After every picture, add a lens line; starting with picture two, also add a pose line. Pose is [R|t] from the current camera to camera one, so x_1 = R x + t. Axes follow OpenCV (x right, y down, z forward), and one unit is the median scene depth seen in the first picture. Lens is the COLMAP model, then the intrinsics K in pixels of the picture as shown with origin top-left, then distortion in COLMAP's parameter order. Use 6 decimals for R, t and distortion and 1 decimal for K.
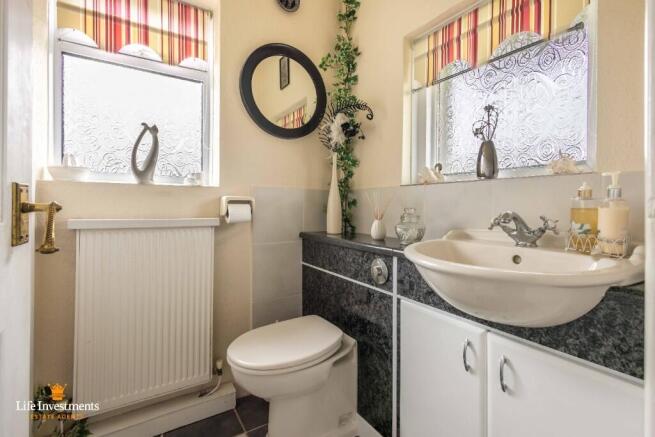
lens RADIAL K [[305.2, 0, 331.3], [0, 305.2, 205.8], [0, 0, 1]] dist [0.005080, -0.000466]
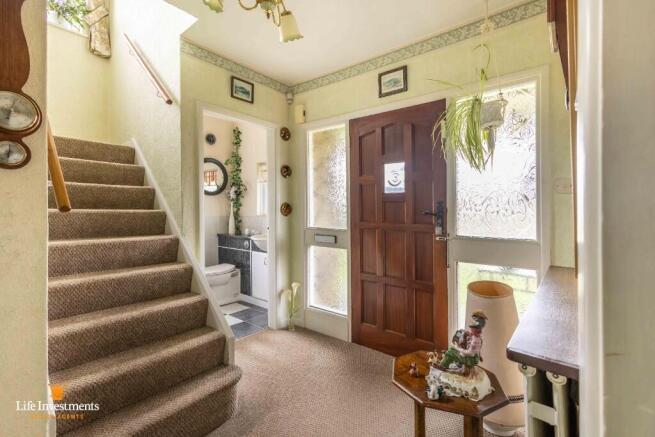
lens RADIAL K [[305.2, 0, 331.3], [0, 305.2, 205.8], [0, 0, 1]] dist [0.005080, -0.000466]
pose [[0.950238, -0.011002, 0.311331, 0.008591], [0.011706, 0.999931, -0.000393, -0.161208], [-0.311305, 0.004018, 0.950302, -2.041036]]
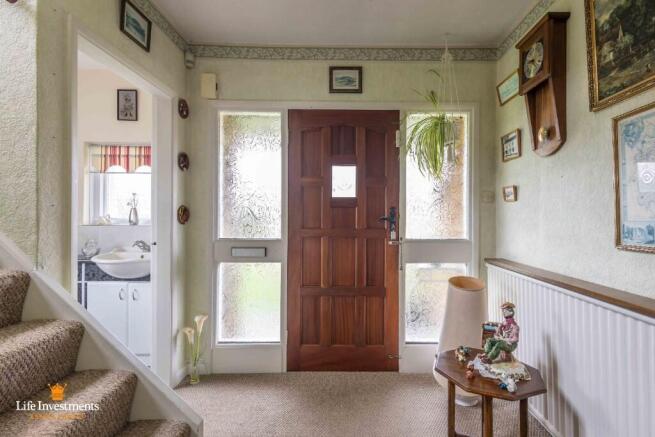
lens RADIAL K [[308.9, 0, 354.2], [0, 308.9, 209.4], [0, 0, 1]] dist [0.002568, -0.000155]
pose [[0.531650, -0.002321, 0.846961, -0.498418], [0.002549, 0.999996, 0.001140, -0.168328], [-0.846960, 0.001553, 0.531654, -1.414688]]
